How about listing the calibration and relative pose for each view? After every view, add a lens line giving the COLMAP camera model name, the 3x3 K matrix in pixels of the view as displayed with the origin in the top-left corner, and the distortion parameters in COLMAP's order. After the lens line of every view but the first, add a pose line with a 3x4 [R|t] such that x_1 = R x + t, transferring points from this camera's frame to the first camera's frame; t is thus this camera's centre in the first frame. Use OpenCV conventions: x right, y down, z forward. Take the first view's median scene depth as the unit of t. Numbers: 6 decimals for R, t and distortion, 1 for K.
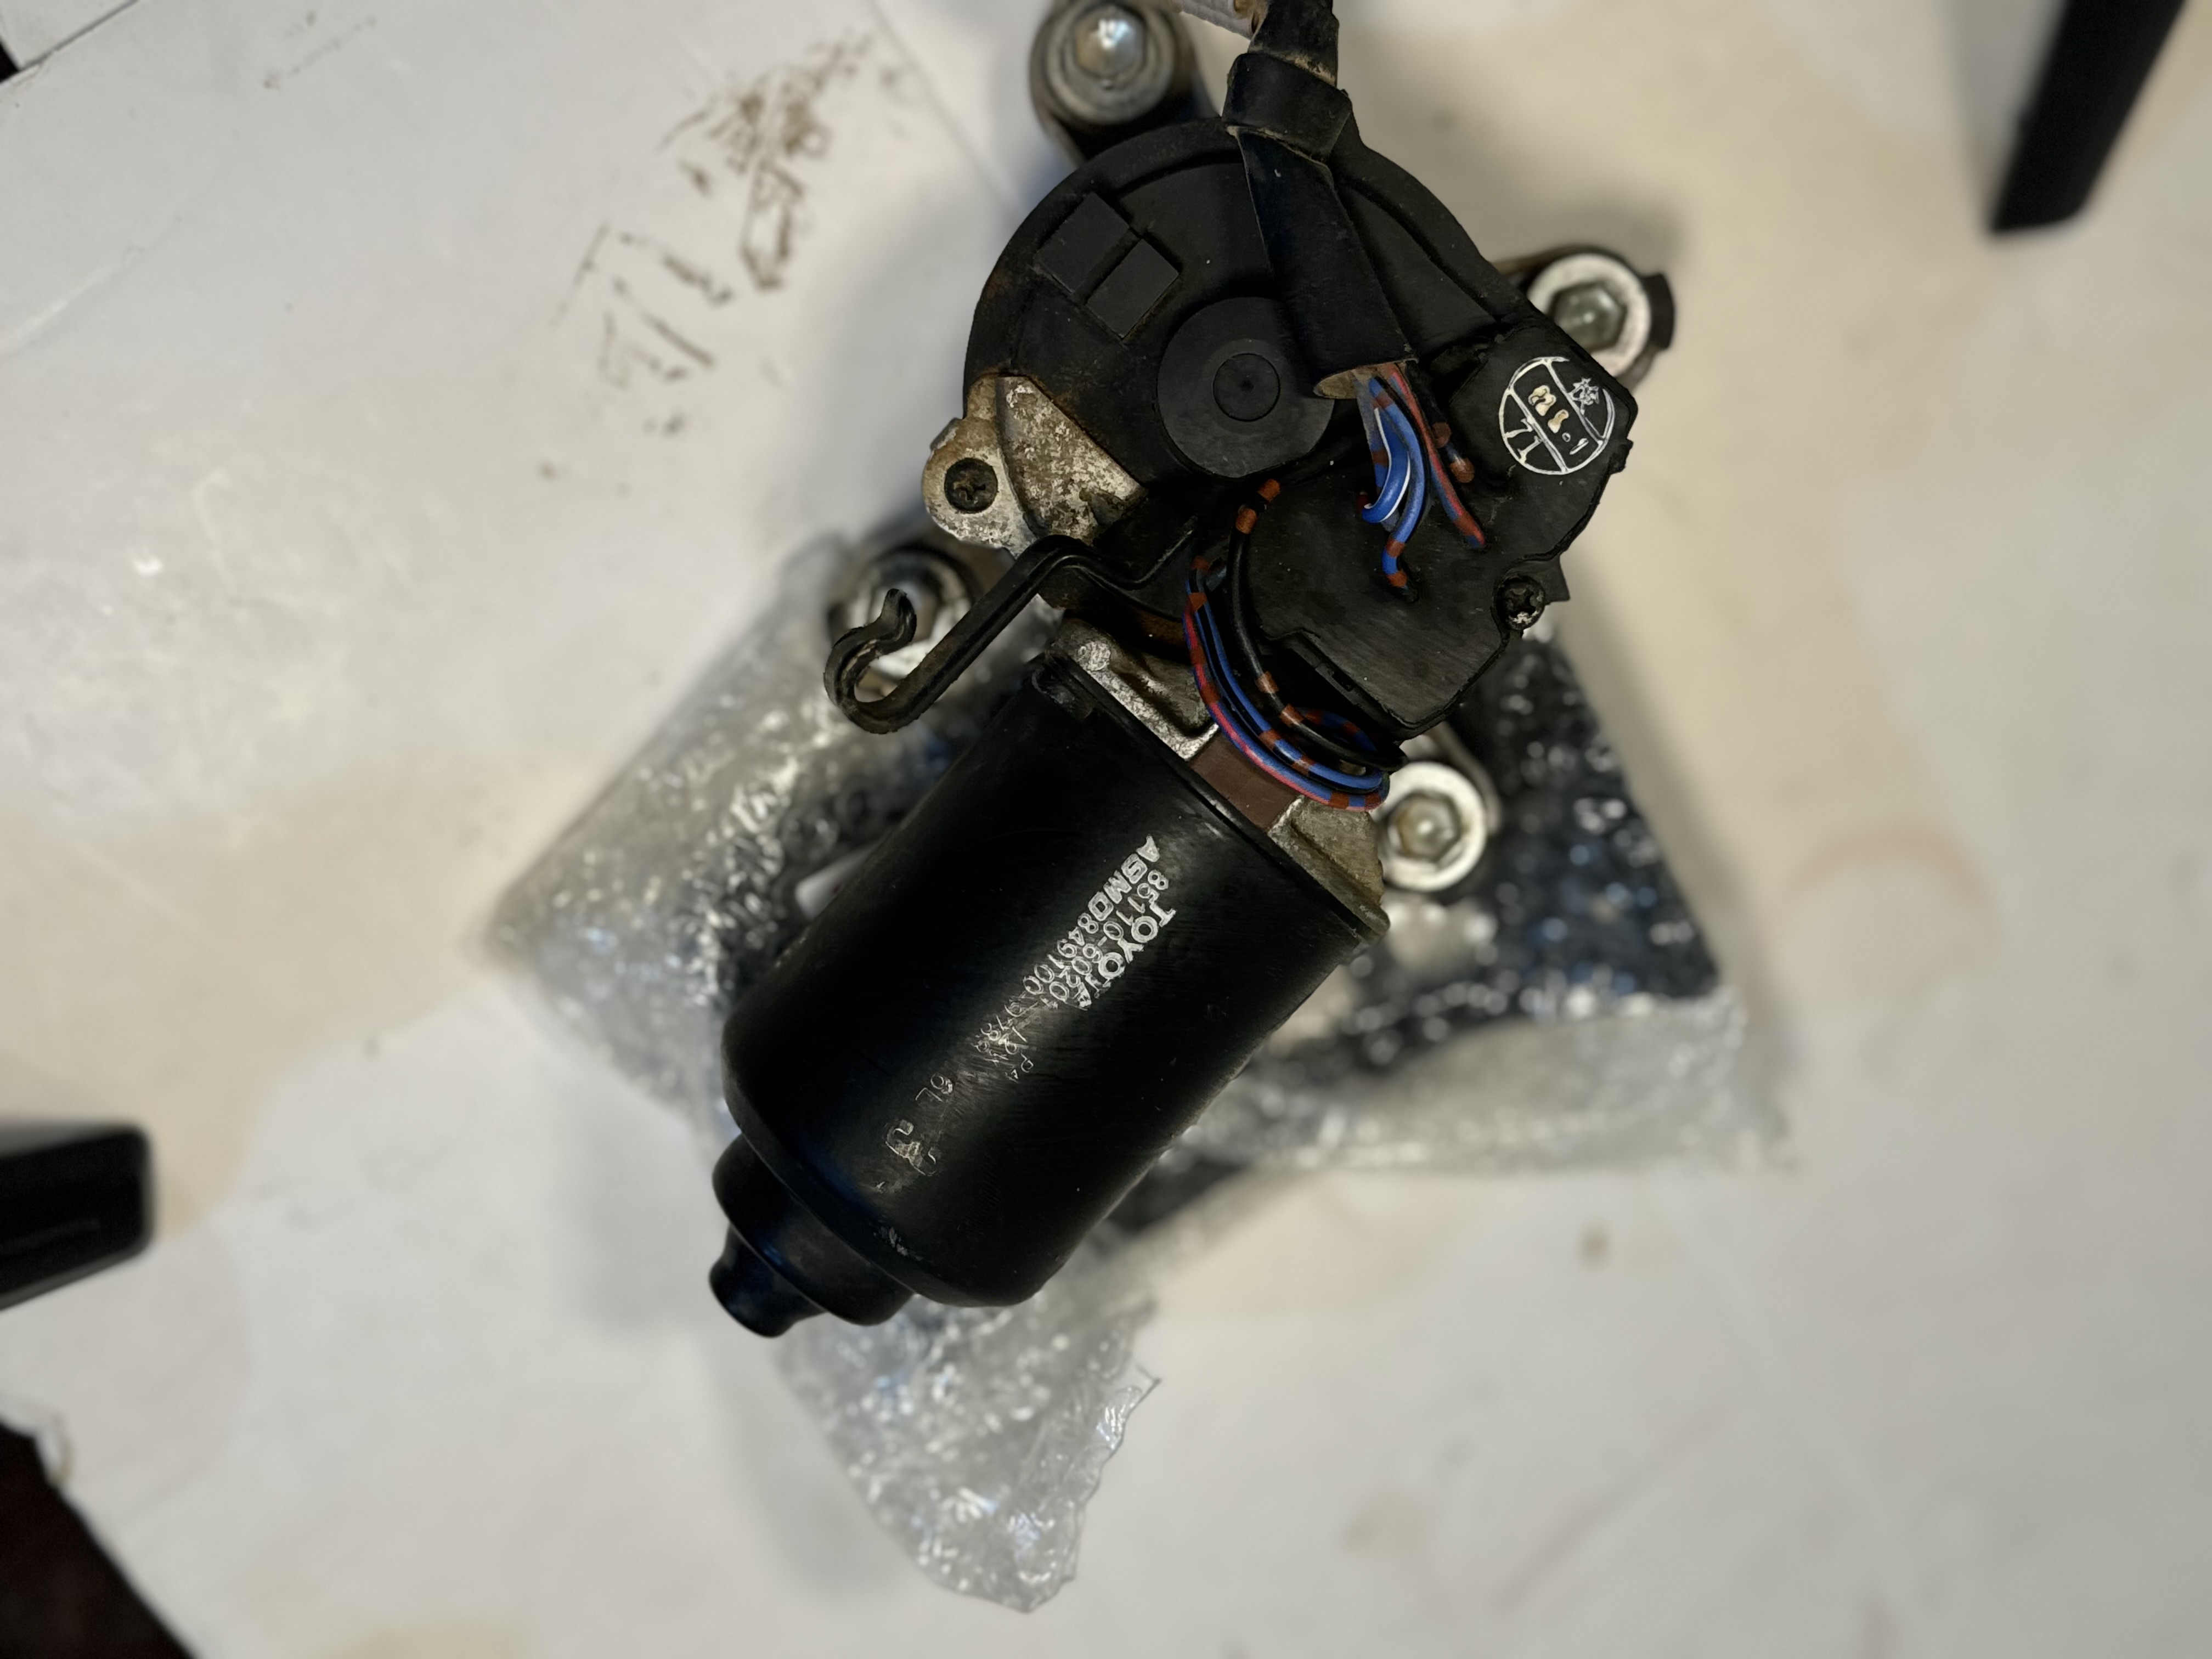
lens RADIAL K [[2538.1, 0, 1067.7], [0, 2538.1, 819.4], [0, 0, 1]] dist [0.080888, 0.000000]
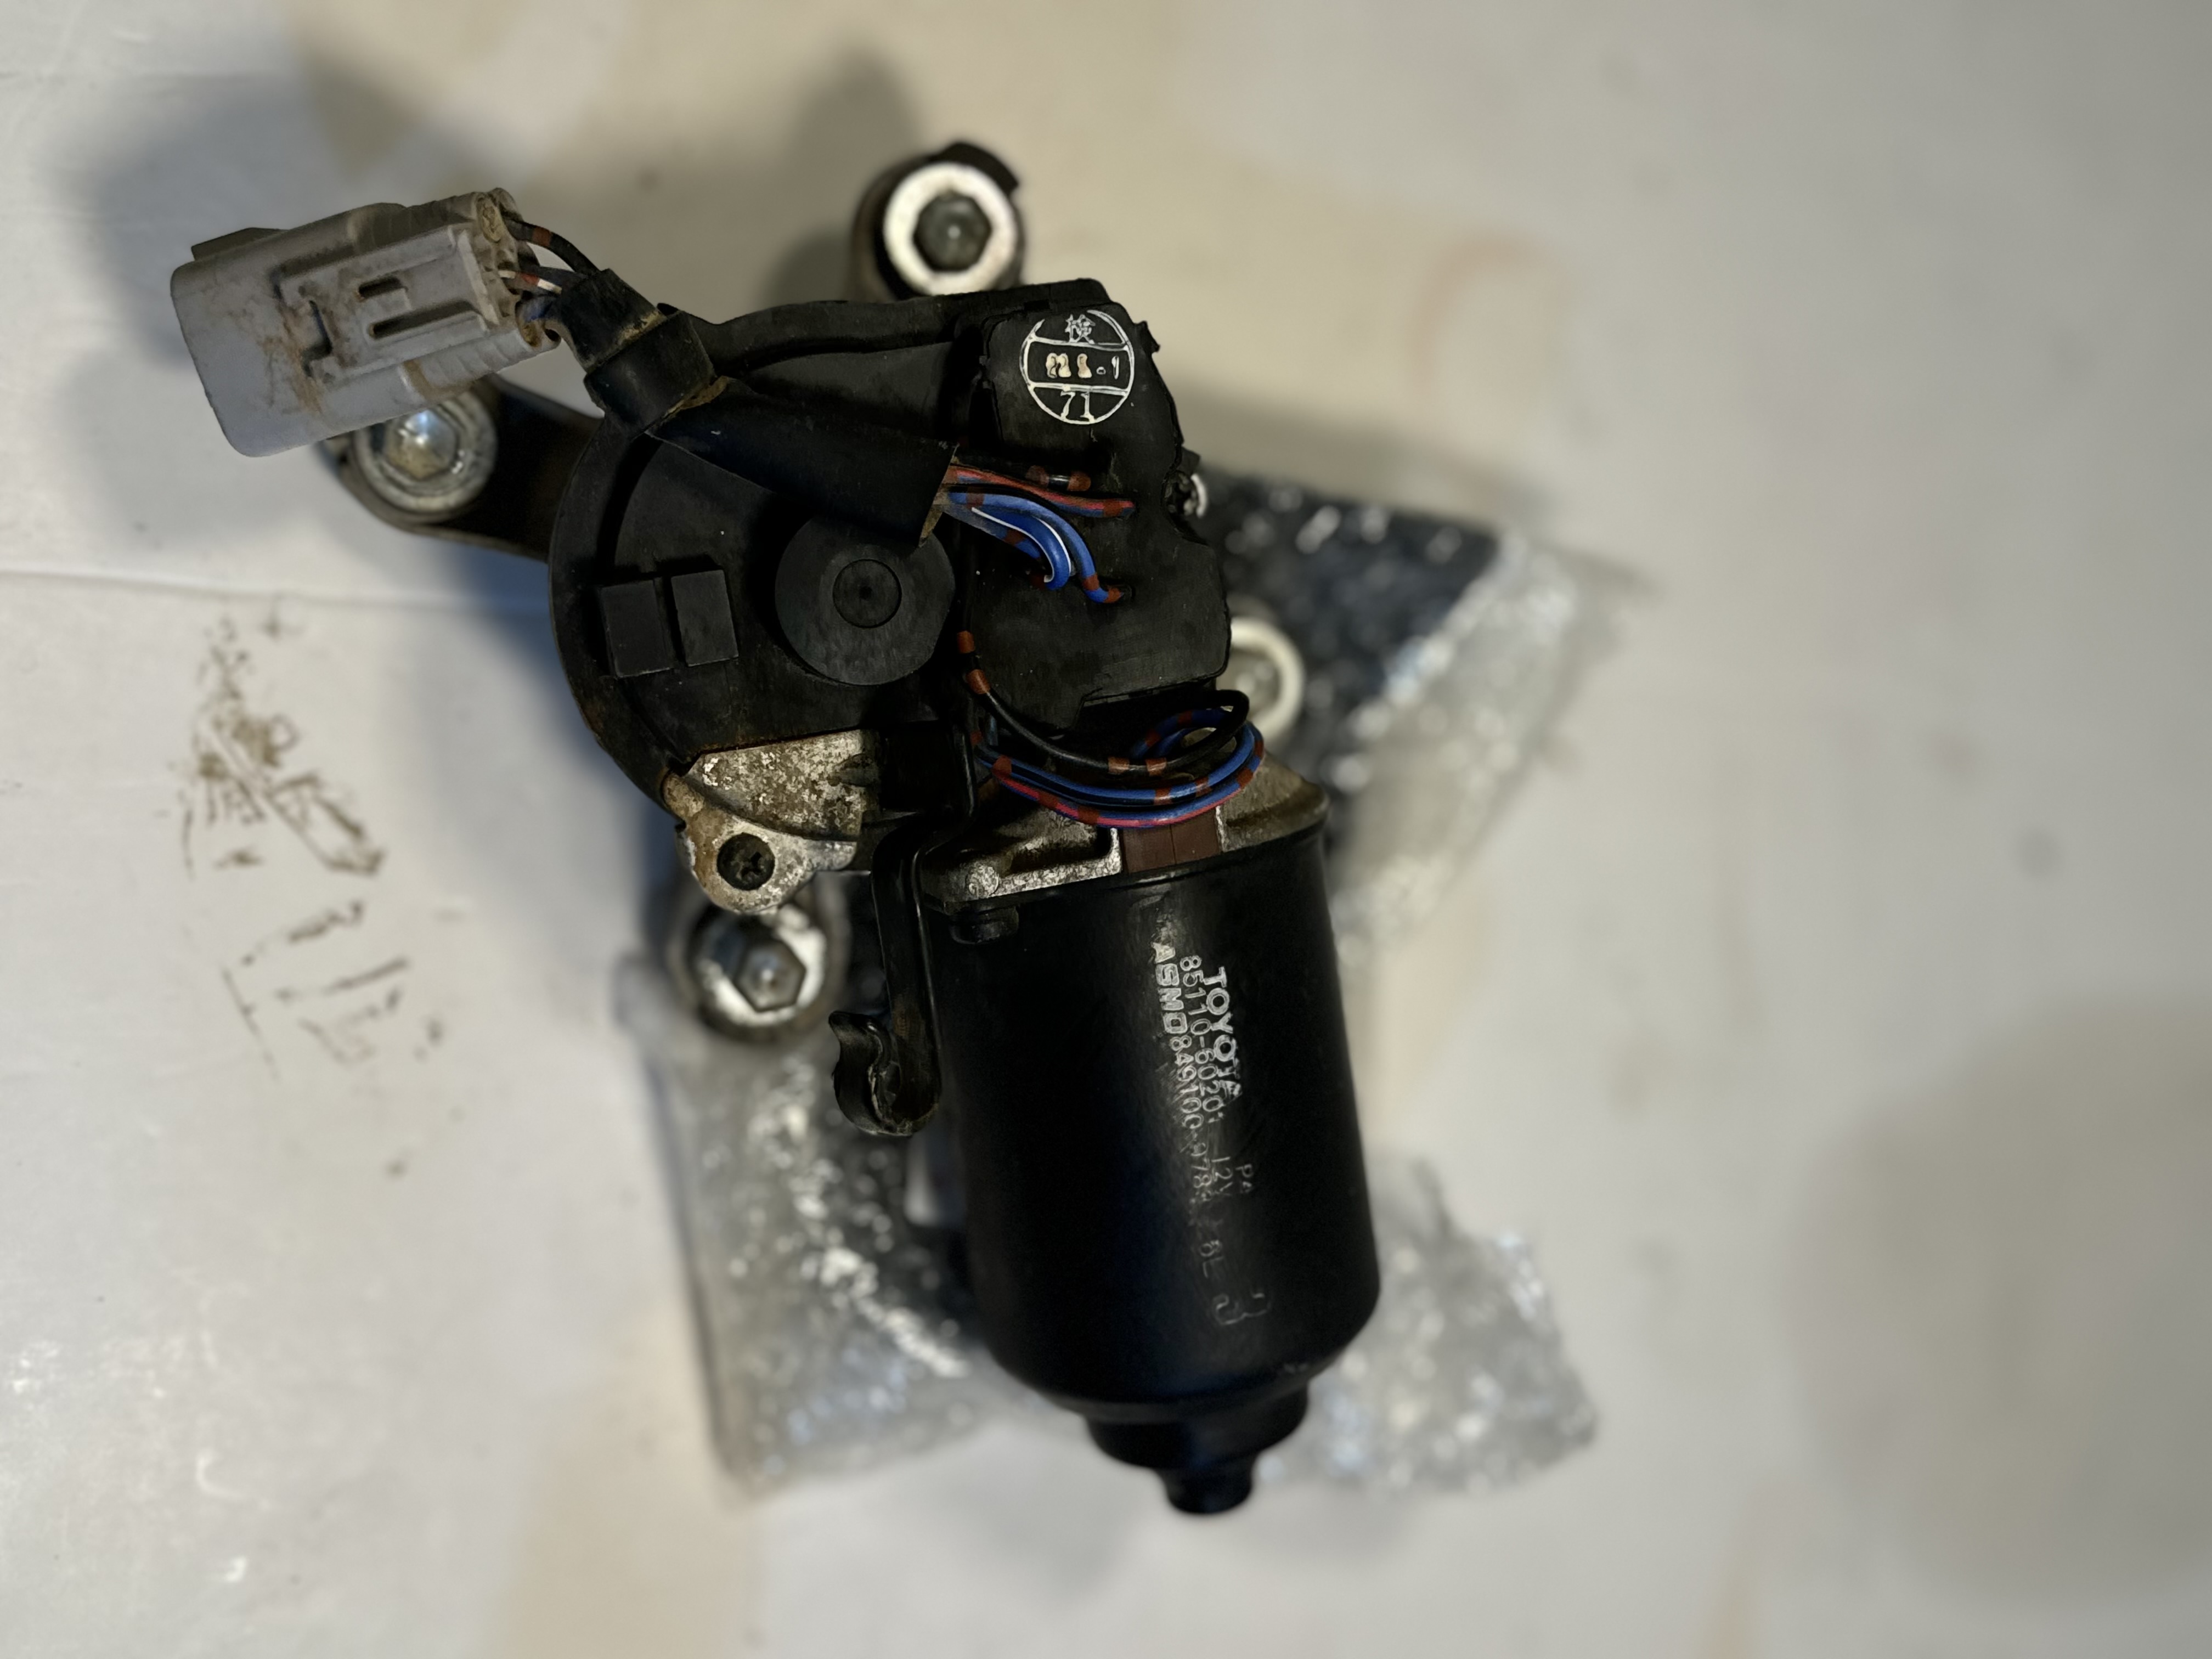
lens RADIAL K [[2538.1, 0, 1091.2], [0, 2538.1, 850.1], [0, 0, 1]] dist [0.080888, 0.000000]
pose [[0.603500, -0.793409, 0.079310, -0.032822], [0.766765, 0.604754, 0.215278, -0.250219], [-0.218767, -0.069108, 0.973327, 0.023889]]
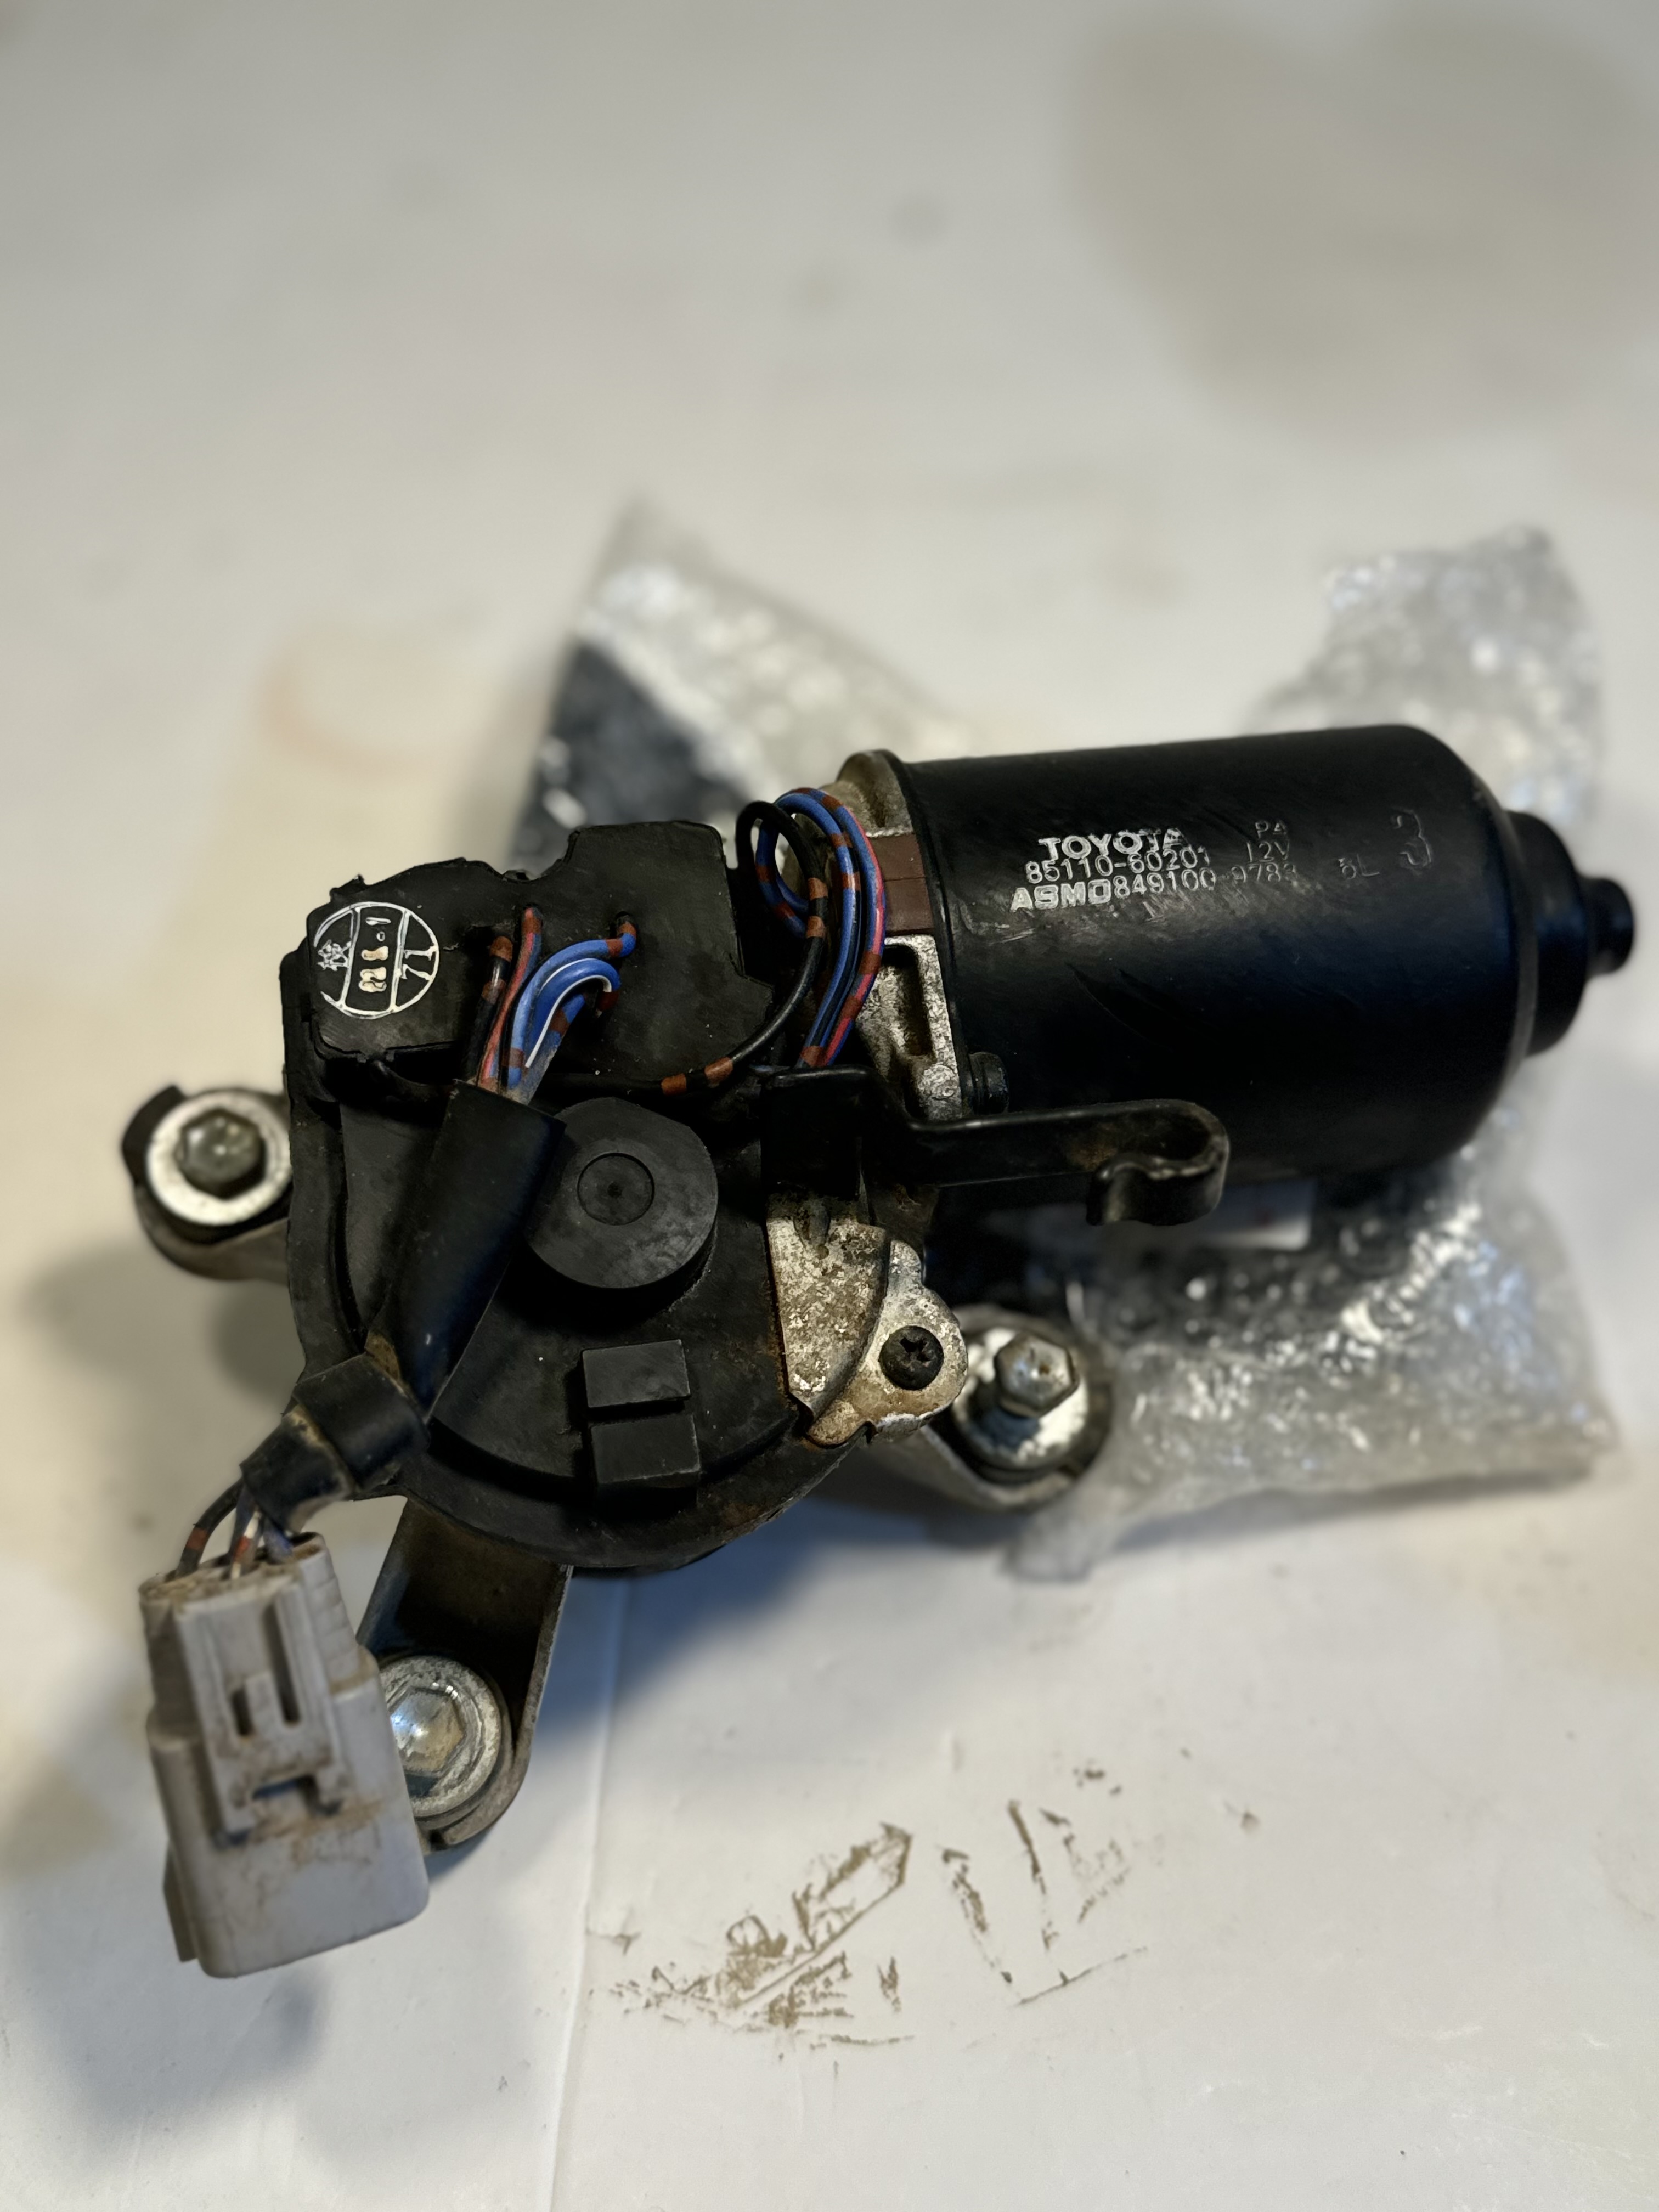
lens RADIAL K [[2538.1, 0, 822.9], [0, 2538.1, 1105.2], [0, 0, 1]] dist [0.080888, 0.000000]
pose [[-0.774084, -0.607030, 0.179746, -0.121664], [0.630175, -0.711638, 0.310566, -0.368896], [-0.060609, 0.353676, 0.933402, 0.170127]]
